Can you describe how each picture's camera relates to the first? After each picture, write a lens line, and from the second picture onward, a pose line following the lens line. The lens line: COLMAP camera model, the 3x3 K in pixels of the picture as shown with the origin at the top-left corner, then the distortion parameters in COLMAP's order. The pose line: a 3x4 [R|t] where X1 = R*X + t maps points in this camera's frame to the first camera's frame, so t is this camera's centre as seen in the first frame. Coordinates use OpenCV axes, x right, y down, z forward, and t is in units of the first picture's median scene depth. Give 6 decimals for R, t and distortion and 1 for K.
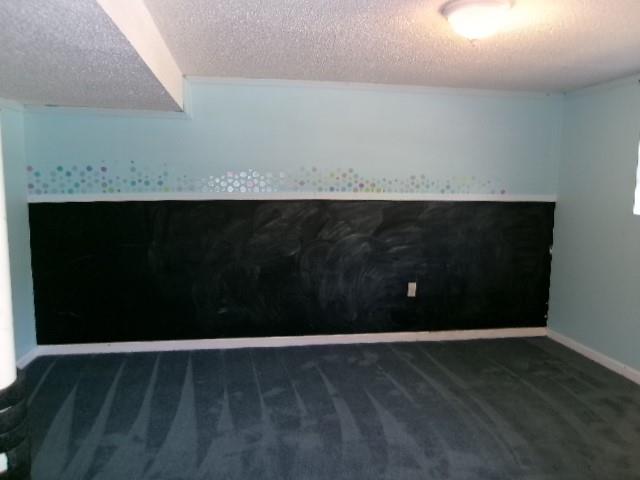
lens RADIAL K [[510.1, 0, 317.4], [0, 510.1, 240.8], [0, 0, 1]] dist [0.025502, 0.016176]
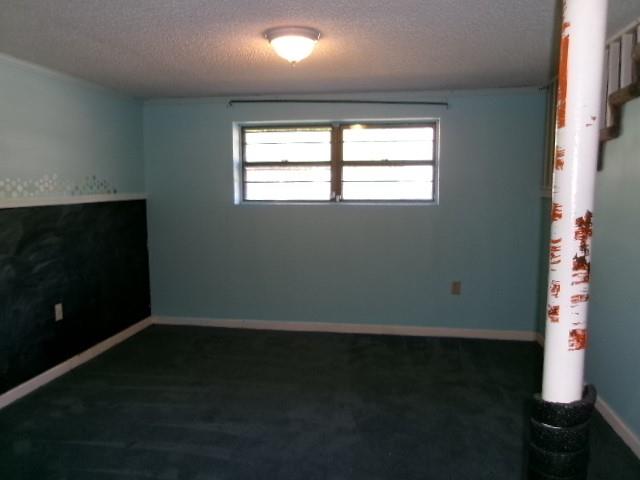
lens RADIAL K [[510.1, 0, 317.3], [0, 510.1, 238.0], [0, 0, 1]] dist [0.025502, 0.016176]
pose [[0.332916, -0.123119, 0.934884, -0.450815], [0.132512, 0.987710, 0.082888, -0.038019], [-0.933599, 0.096288, 0.345139, 0.309375]]
